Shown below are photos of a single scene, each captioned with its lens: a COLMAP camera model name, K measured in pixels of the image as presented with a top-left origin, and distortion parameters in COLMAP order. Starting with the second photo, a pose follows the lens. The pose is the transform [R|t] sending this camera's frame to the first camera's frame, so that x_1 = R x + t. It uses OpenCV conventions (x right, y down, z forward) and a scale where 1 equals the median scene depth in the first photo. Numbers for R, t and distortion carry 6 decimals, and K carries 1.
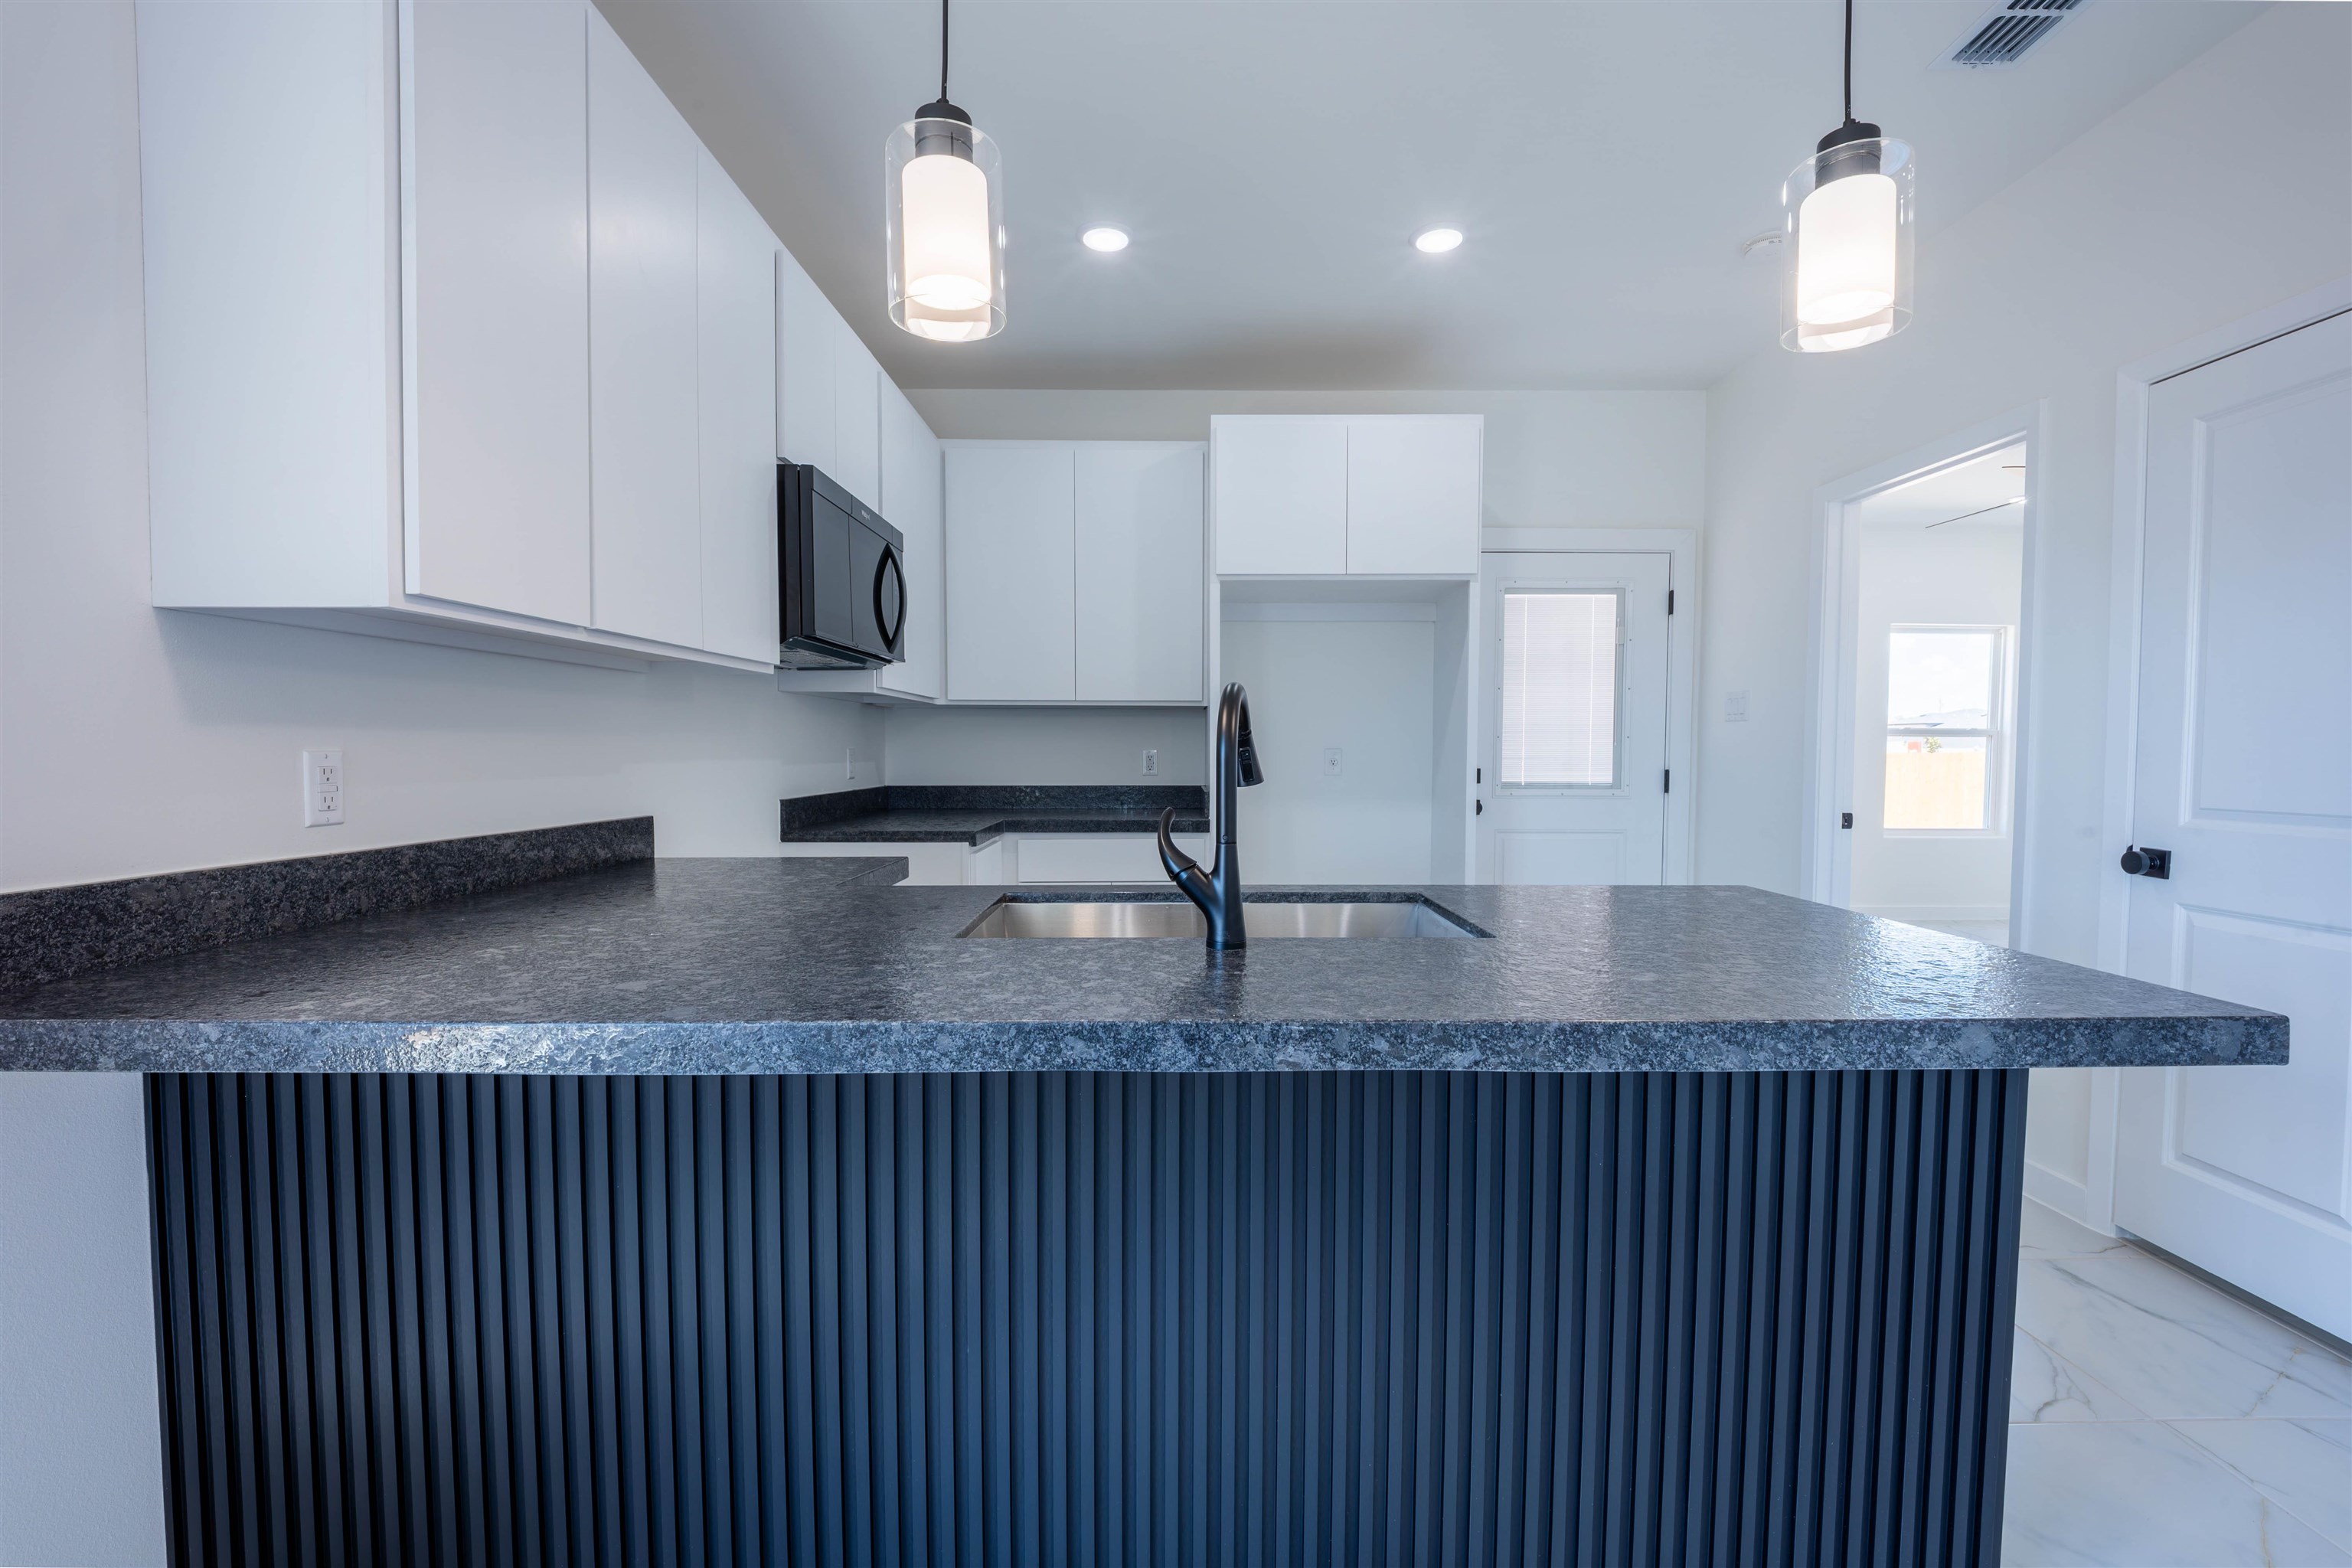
lens RADIAL K [[1034.1, 0, 1169.5], [0, 1034.1, 788.0], [0, 0, 1]] dist [0.002560, -0.010028]
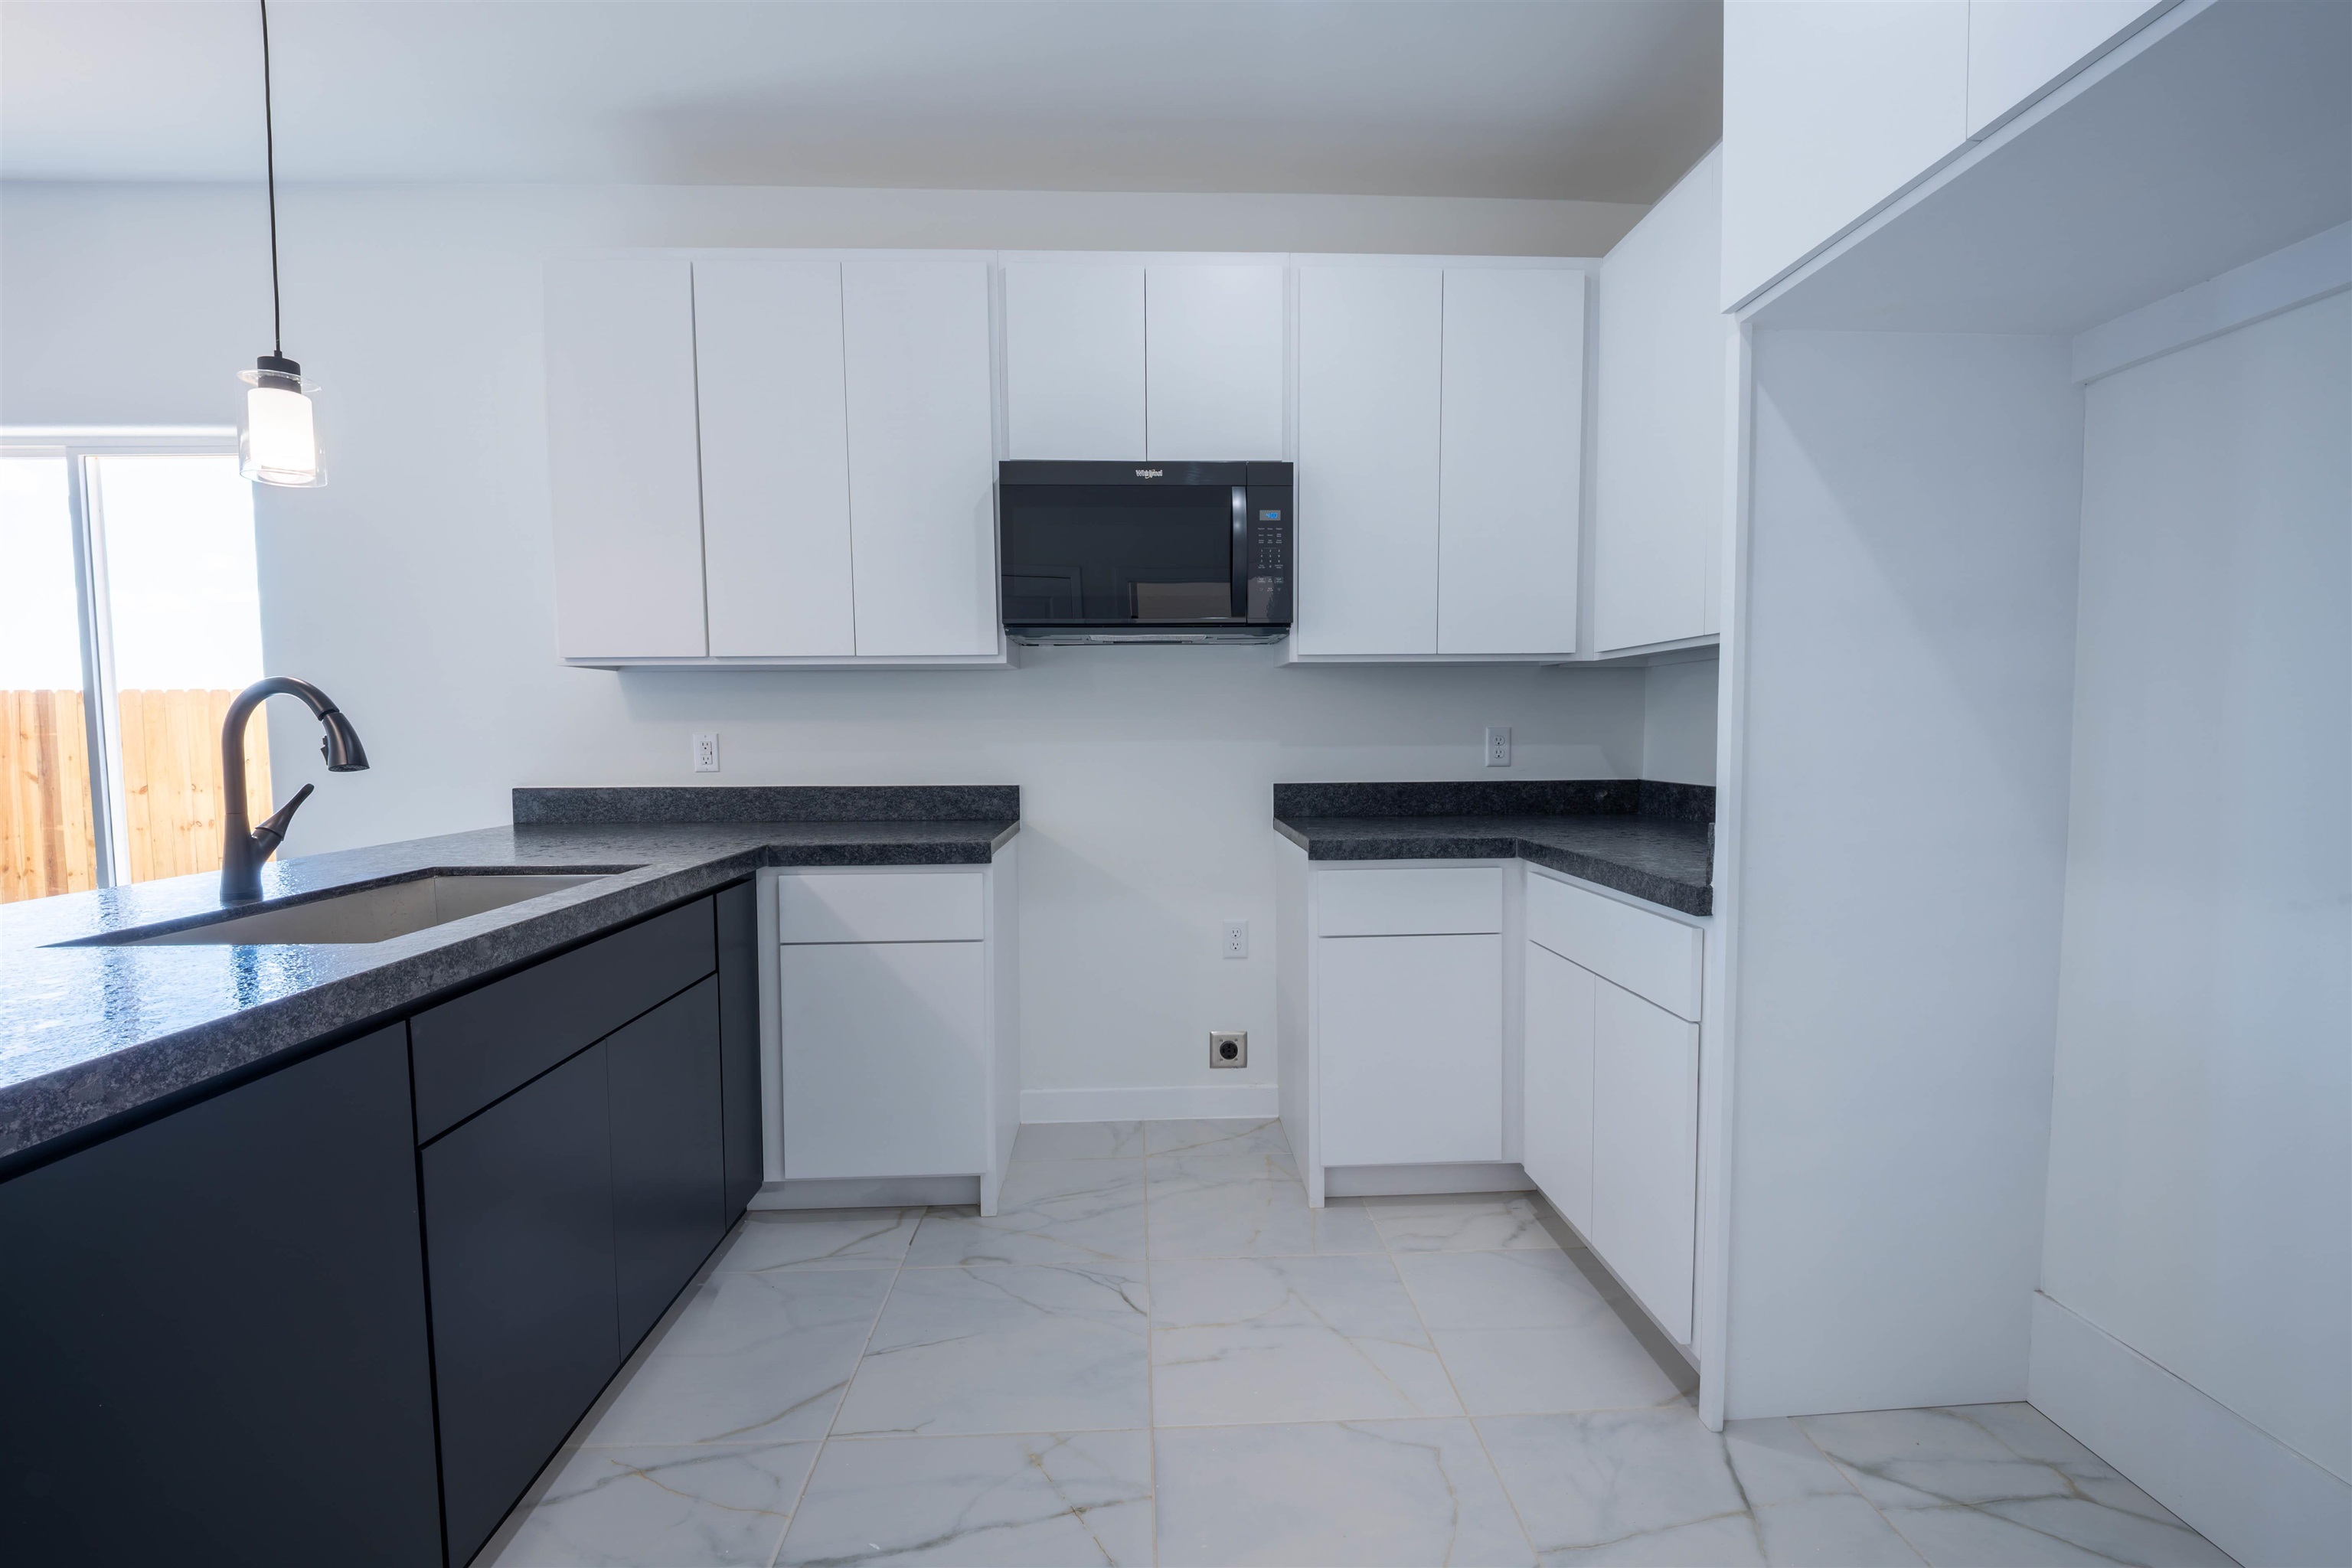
lens RADIAL K [[1034.1, 0, 1169.5], [0, 1034.1, 788.0], [0, 0, 1]] dist [0.002560, -0.010028]
pose [[0.047239, 0.057082, -0.997251, 1.108694], [-0.033325, 0.997900, 0.055540, -0.067388], [0.998328, 0.030610, 0.049042, 1.667084]]
